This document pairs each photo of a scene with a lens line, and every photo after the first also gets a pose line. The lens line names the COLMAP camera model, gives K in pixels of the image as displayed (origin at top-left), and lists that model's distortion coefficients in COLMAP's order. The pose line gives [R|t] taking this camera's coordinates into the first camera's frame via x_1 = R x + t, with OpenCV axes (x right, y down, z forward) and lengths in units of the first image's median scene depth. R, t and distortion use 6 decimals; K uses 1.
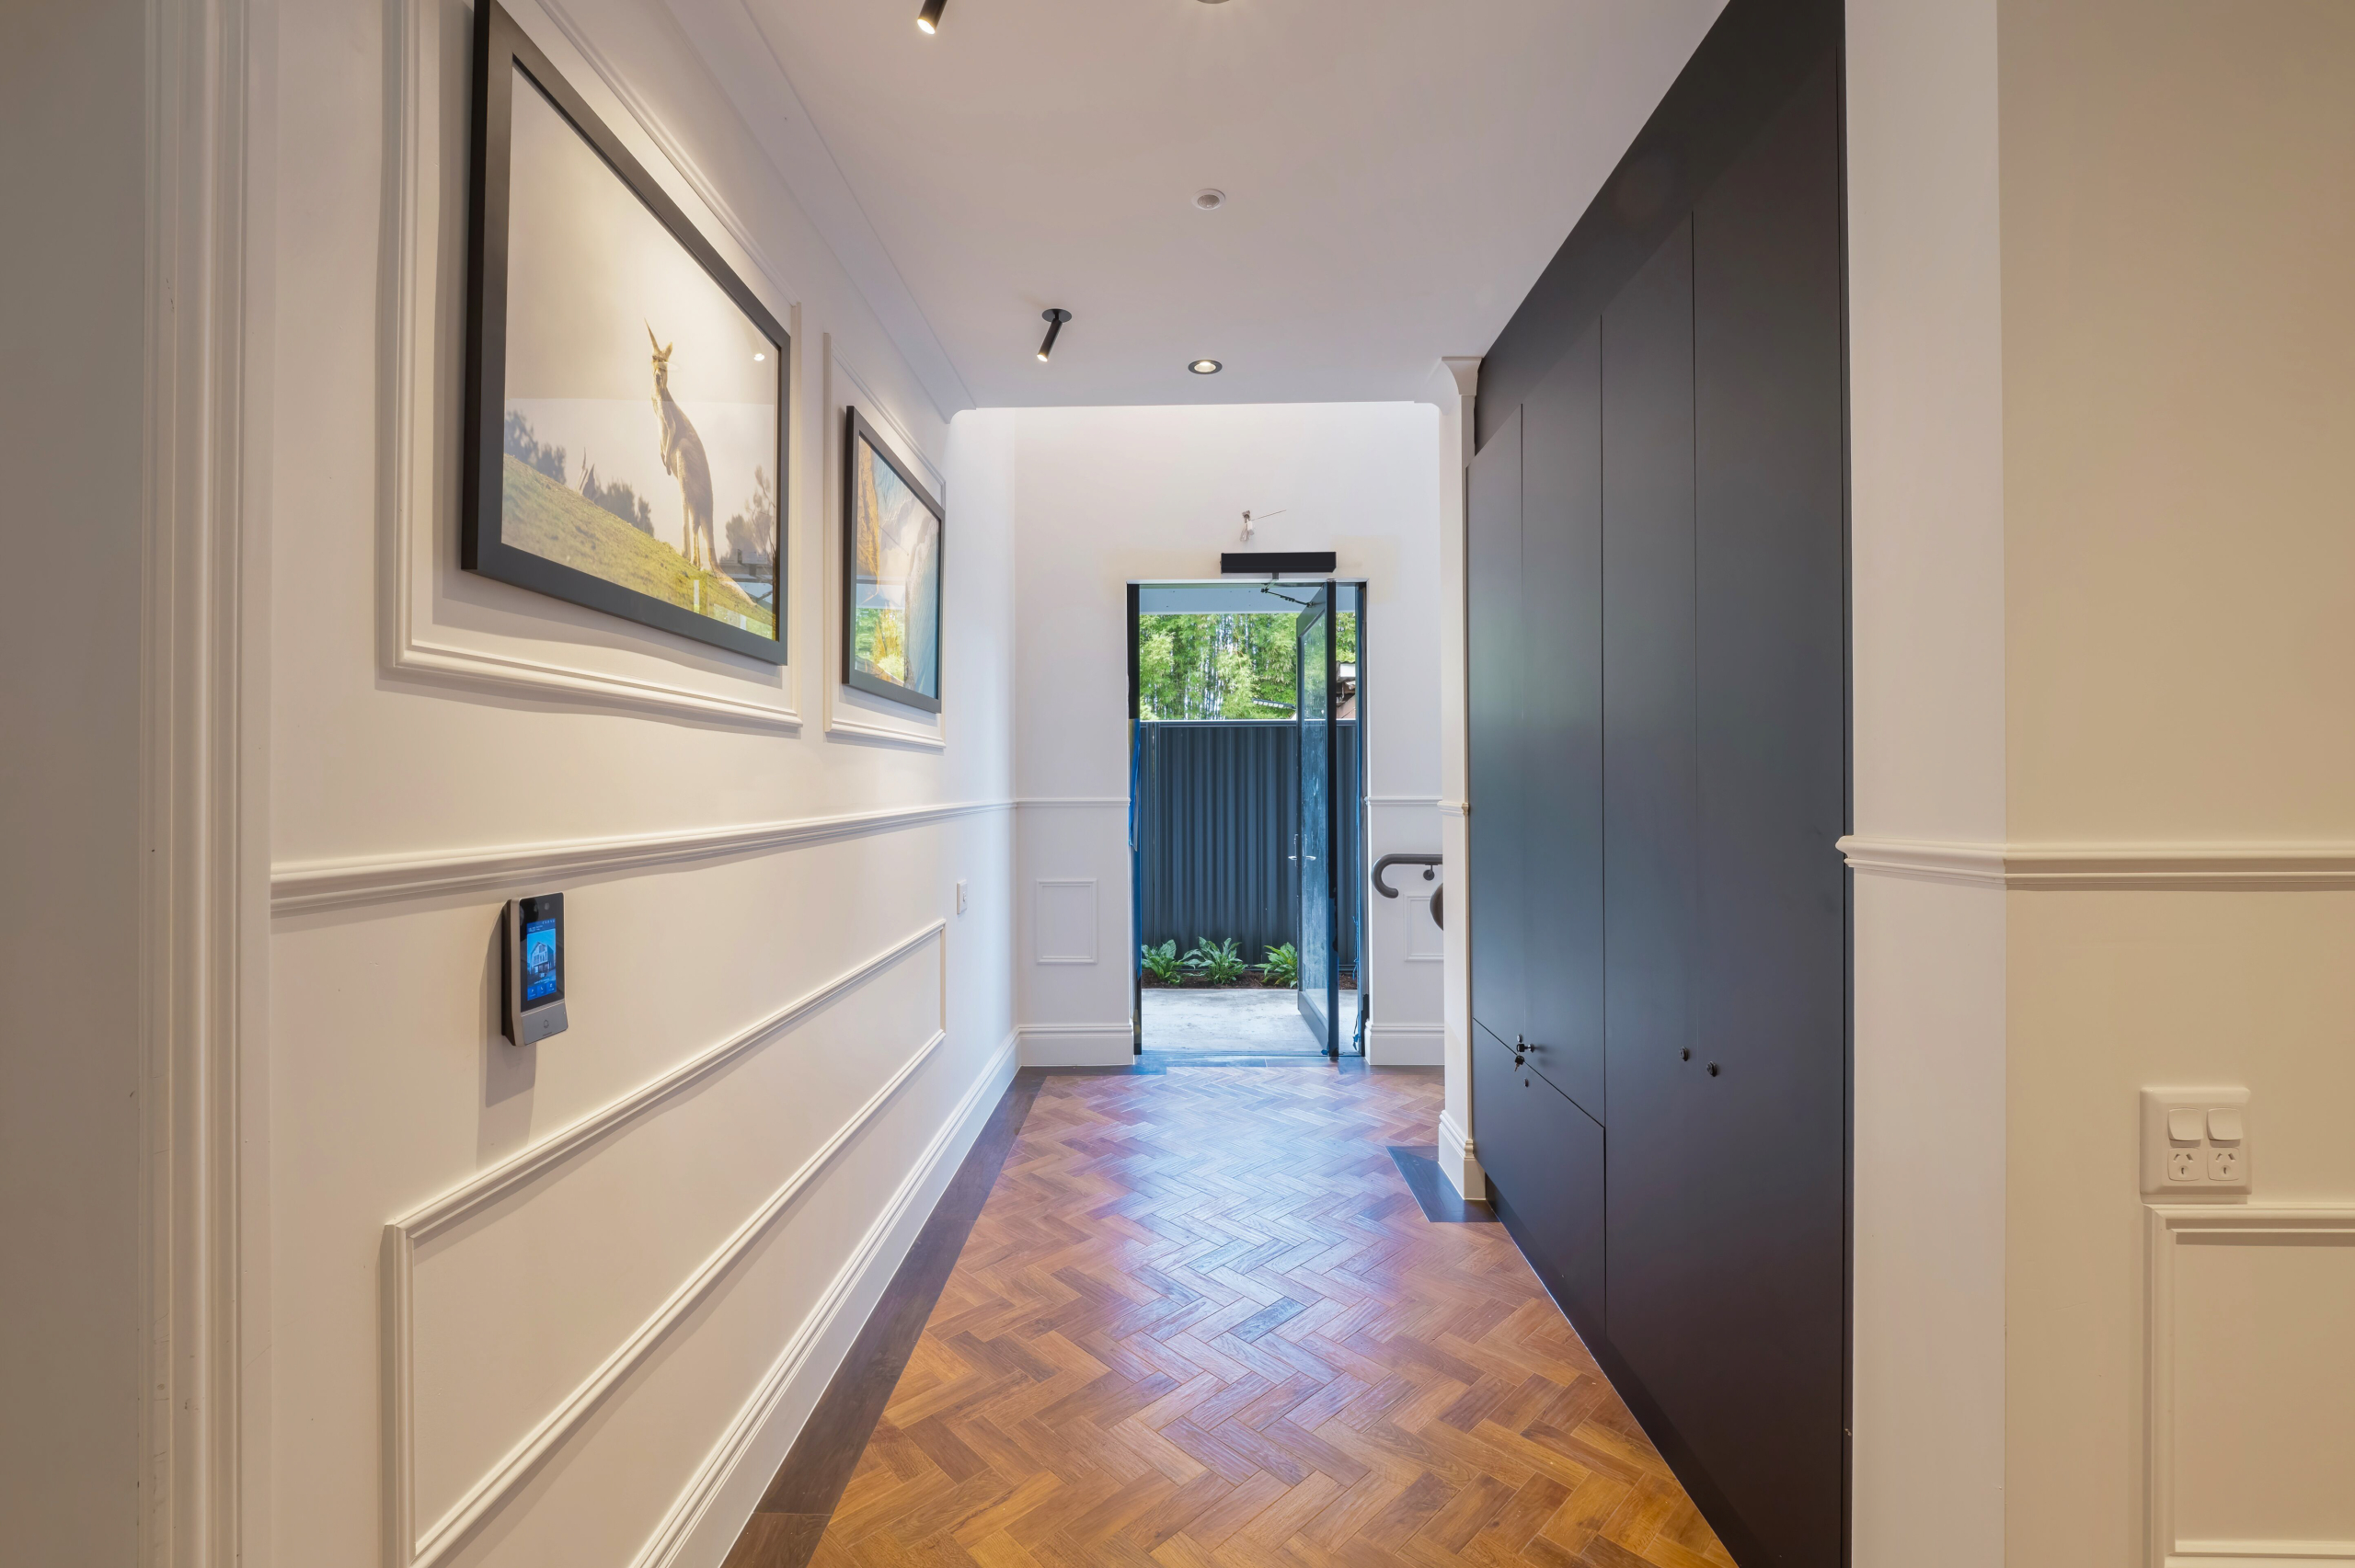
lens RADIAL K [[983.7, 0, 1168.5], [0, 983.7, 783.0], [0, 0, 1]] dist [0.003603, -0.002749]
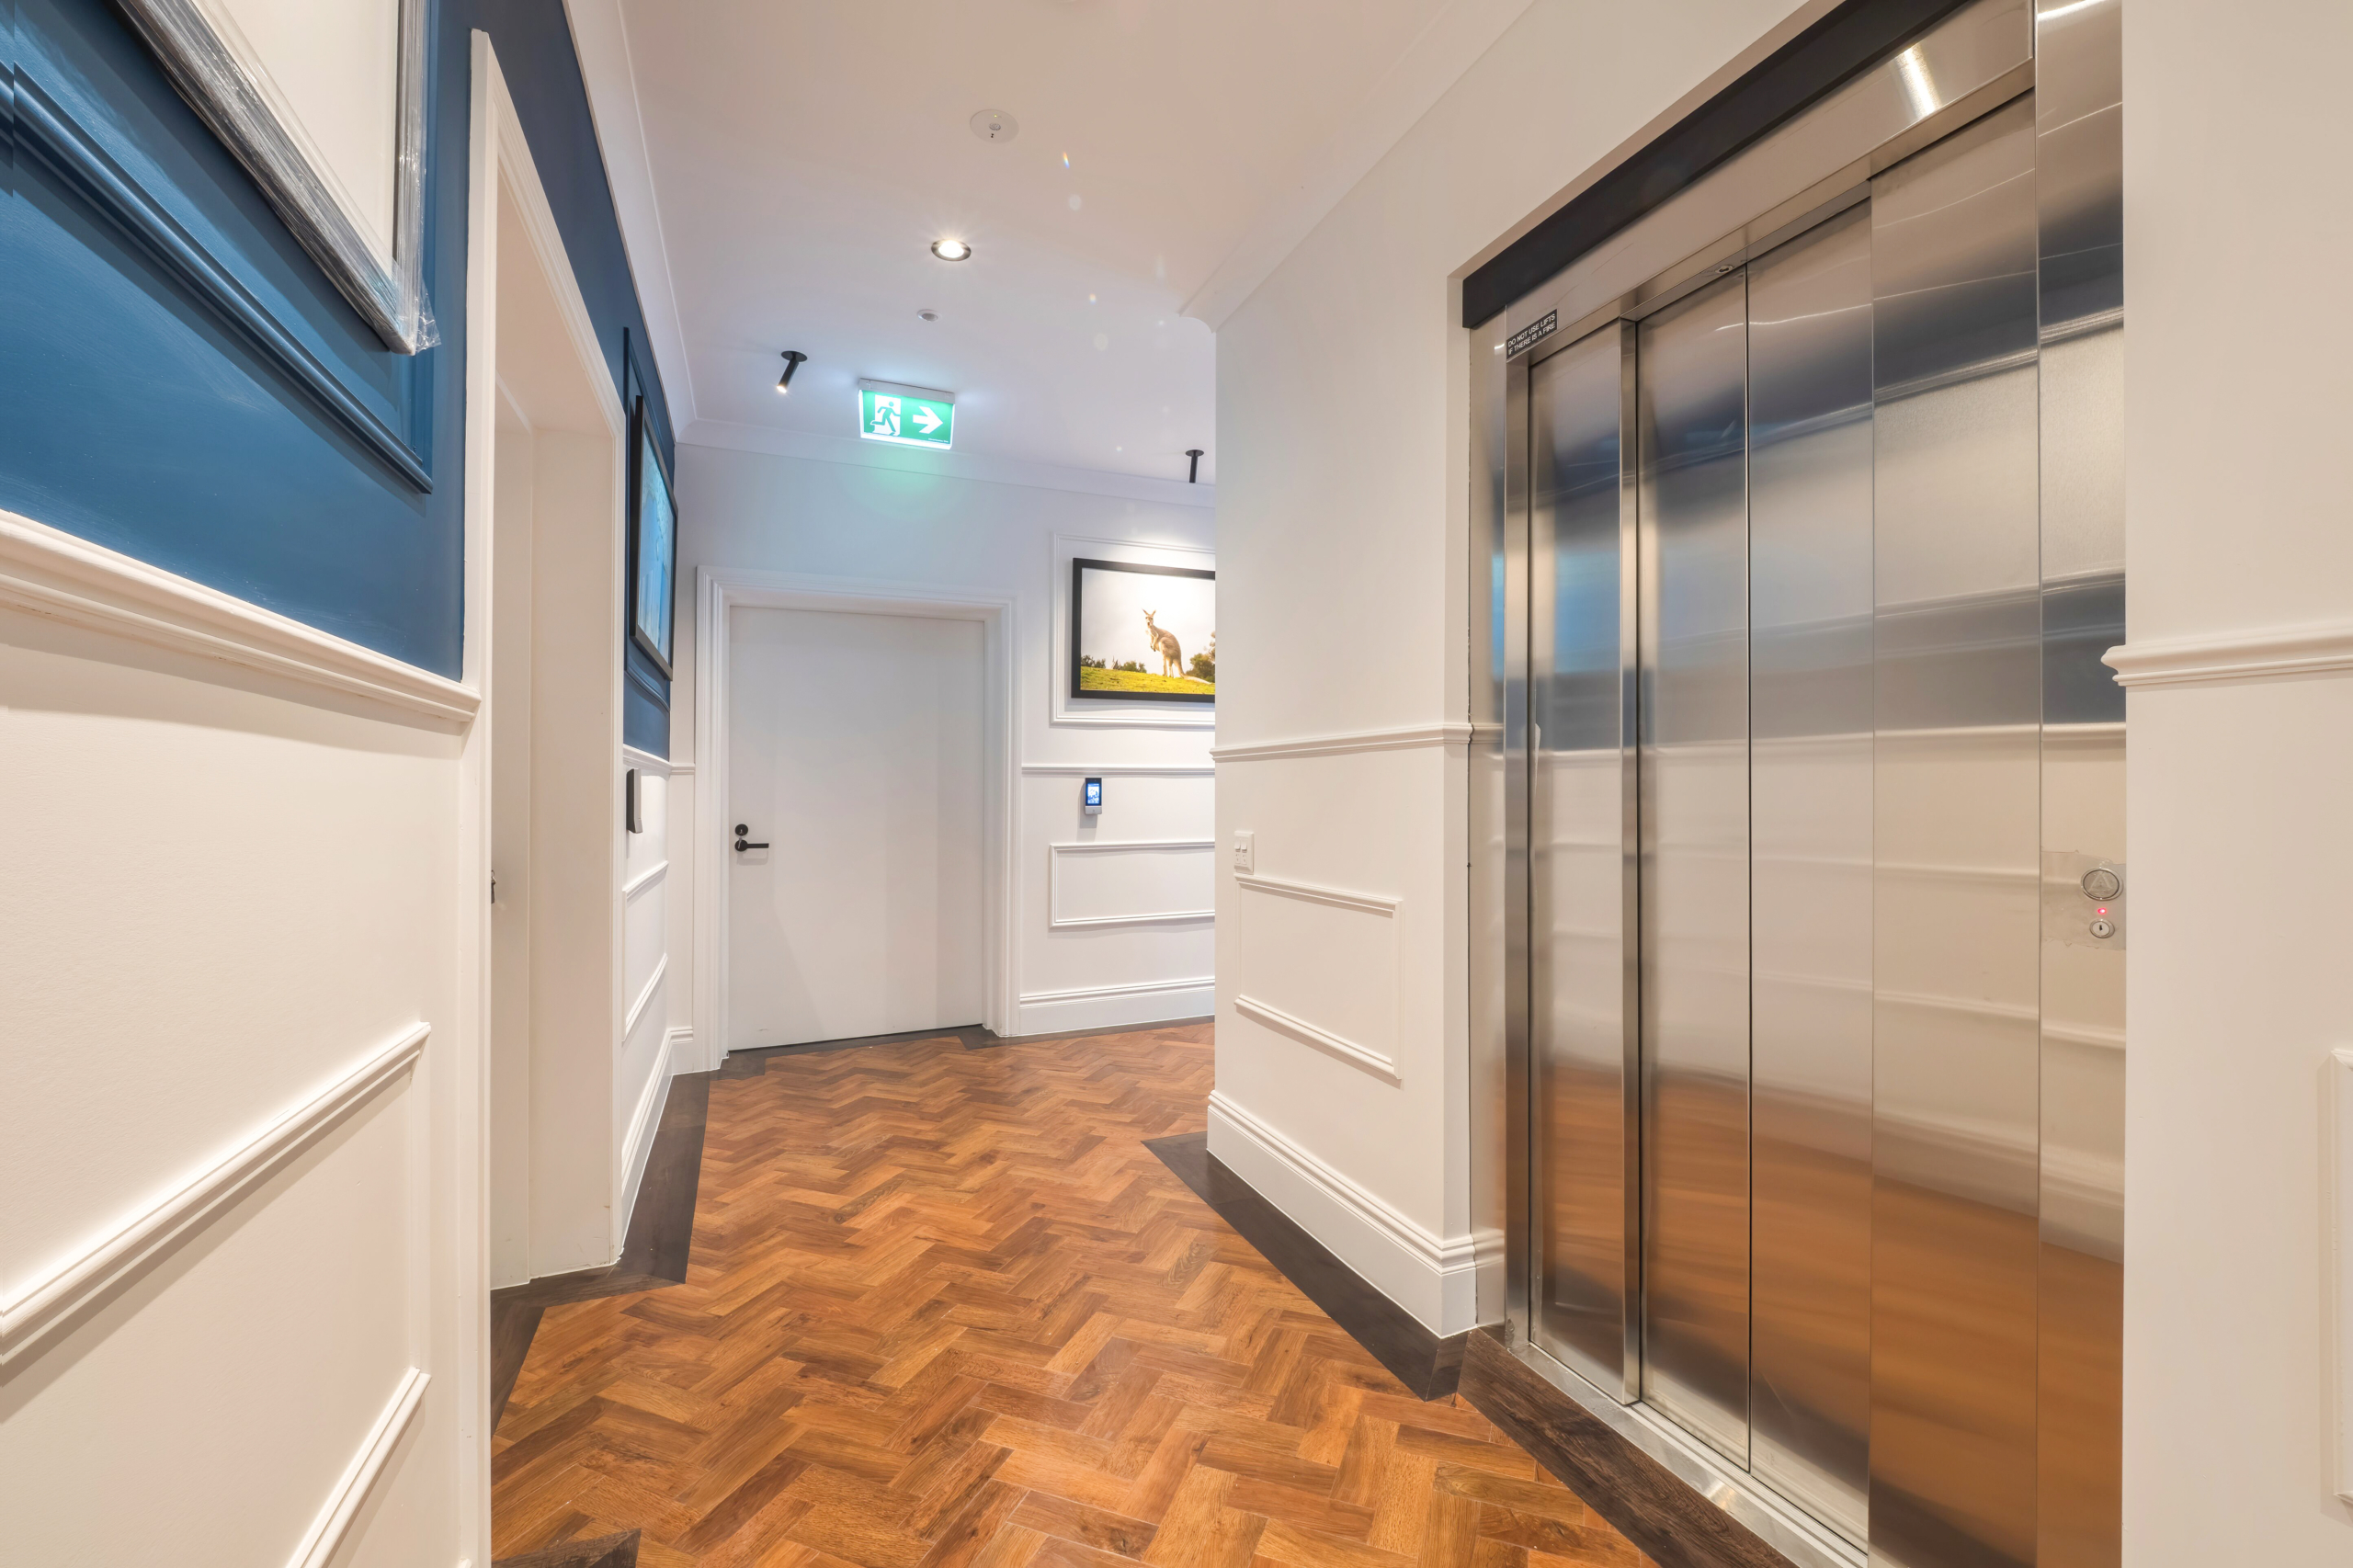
lens RADIAL K [[983.0, 0, 1191.8], [0, 983.0, 753.1], [0, 0, 1]] dist [0.003603, -0.002749]
pose [[0.408590, -0.035471, -0.912028, 1.504995], [0.010416, 0.999361, -0.034201, 0.076614], [0.912658, 0.004474, 0.408699, -0.114292]]
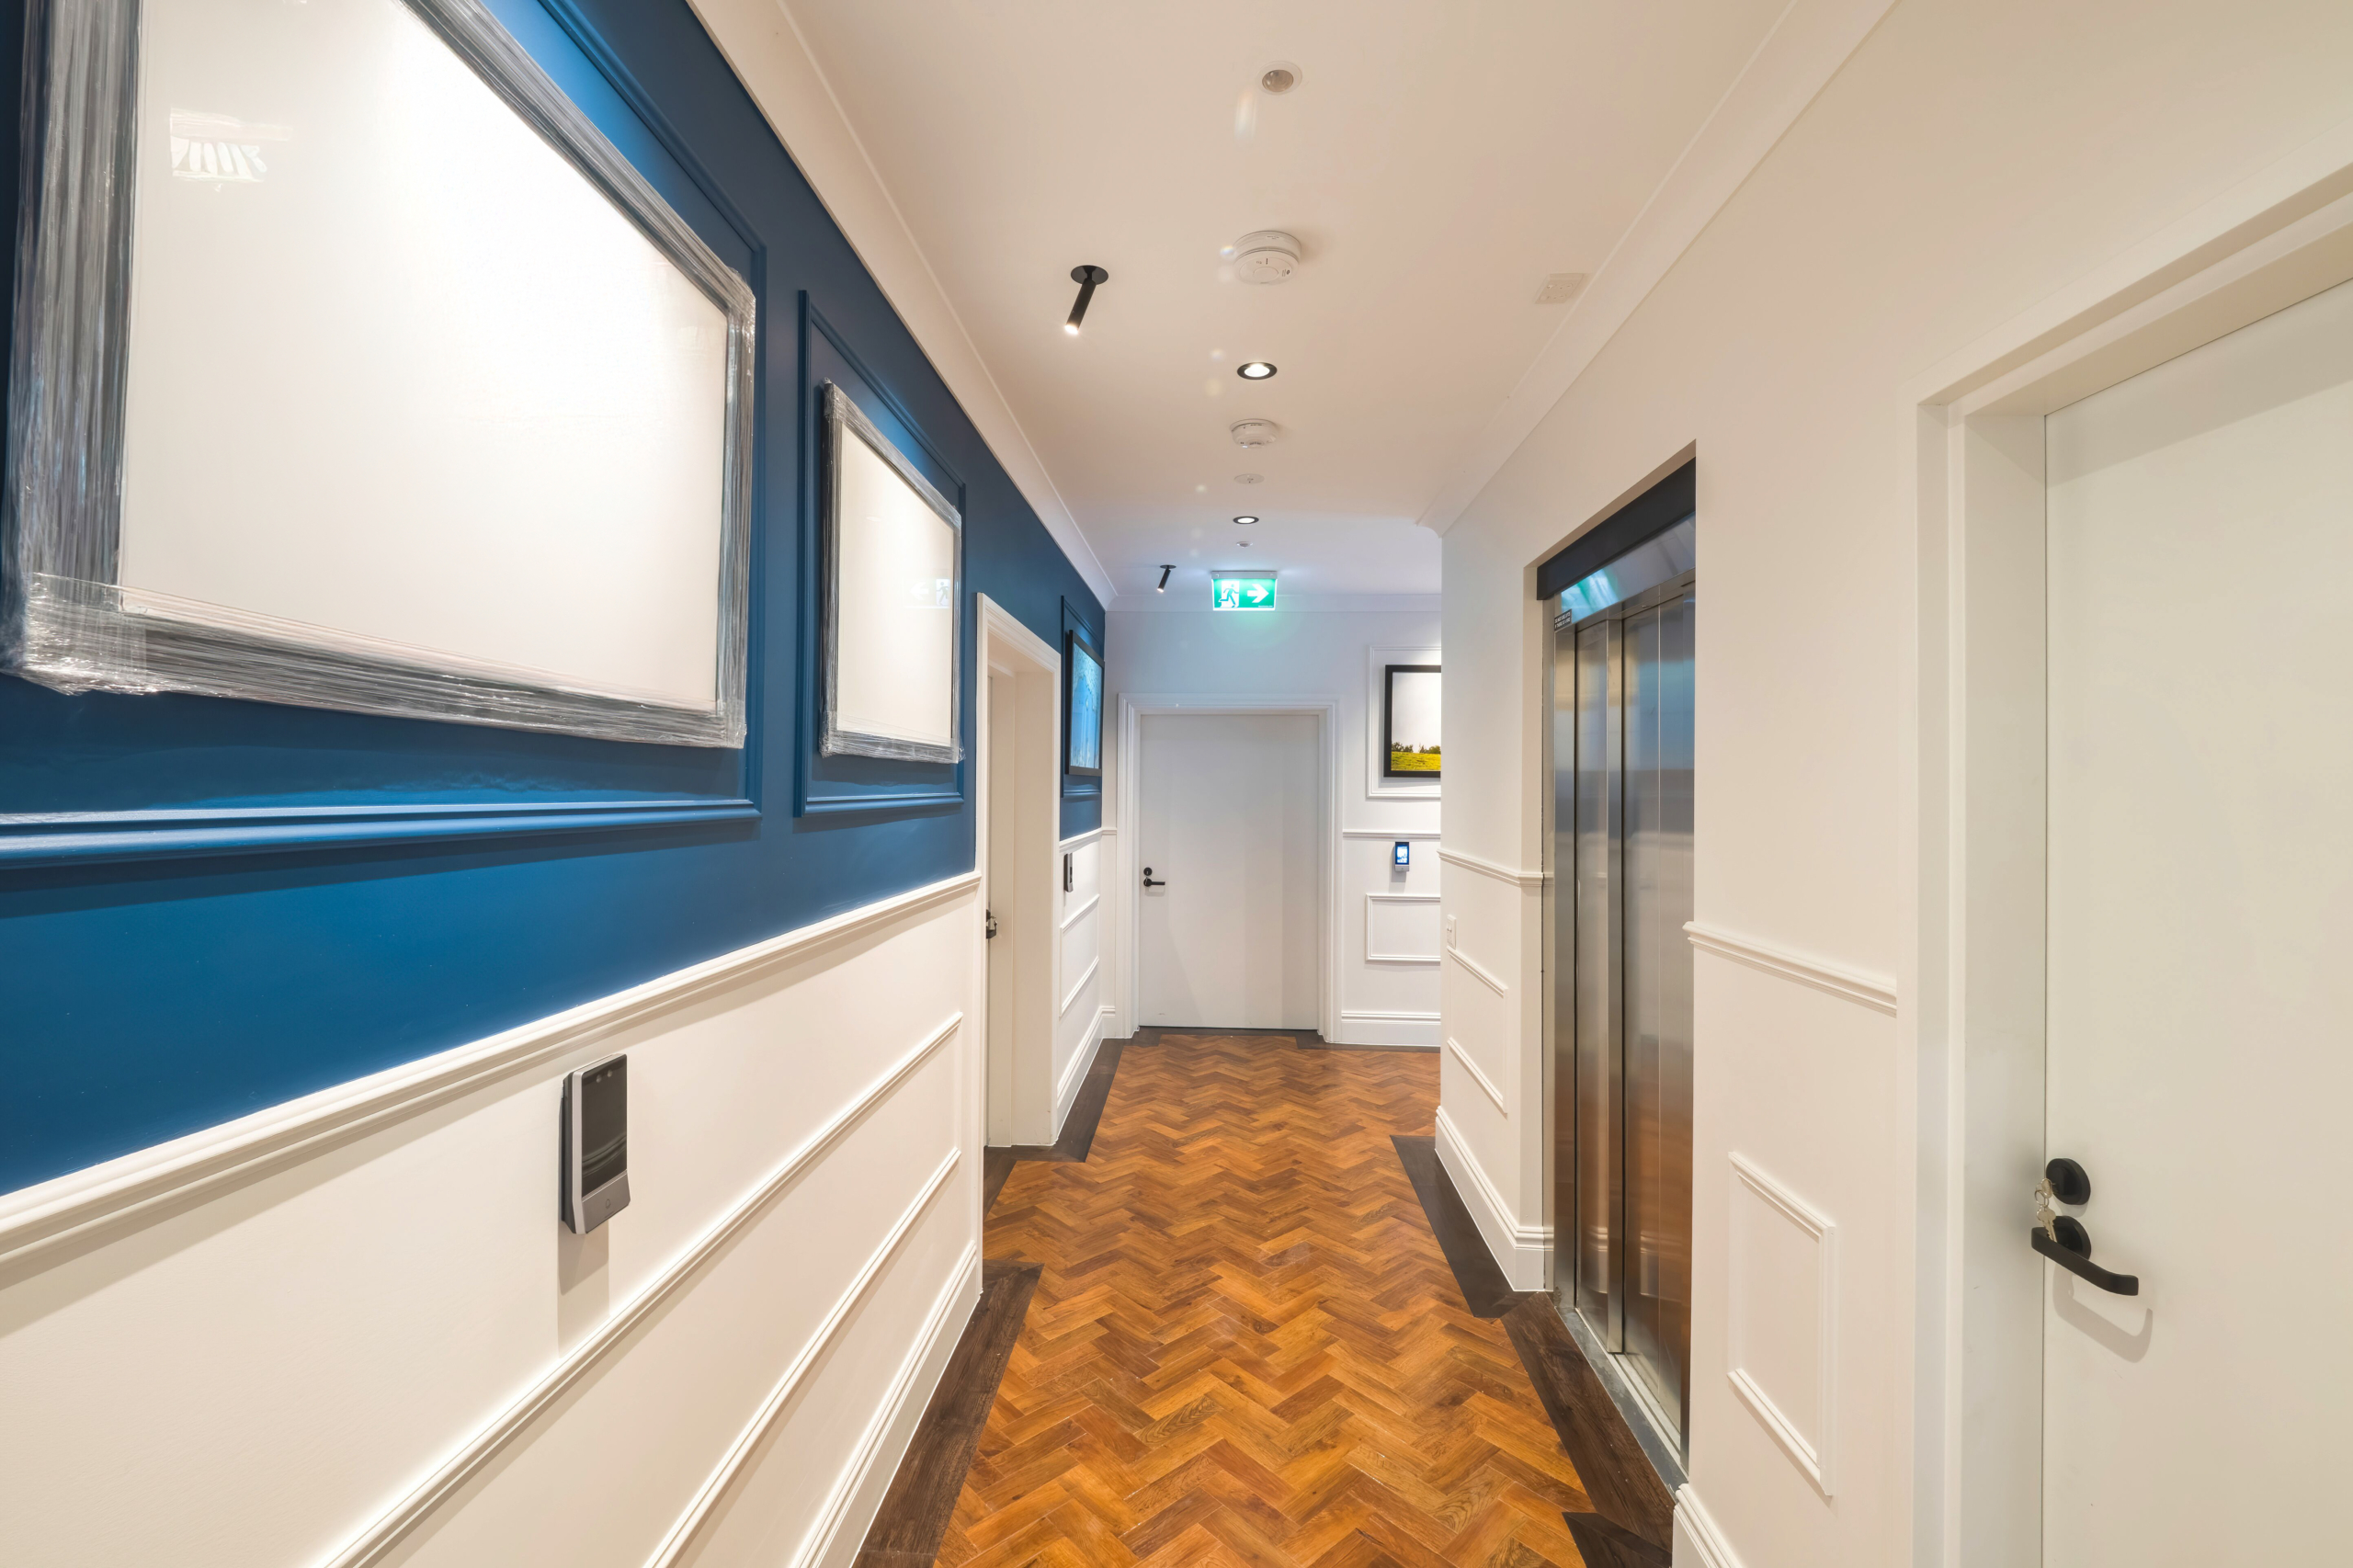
lens RADIAL K [[983.0, 0, 1177.7], [0, 983.0, 733.7], [0, 0, 1]] dist [0.003603, -0.002749]
pose [[-0.038105, -0.047868, -0.998127, 2.078708], [-0.006793, 0.998841, -0.047642, -0.085743], [0.999251, 0.004965, -0.038386, 0.040529]]
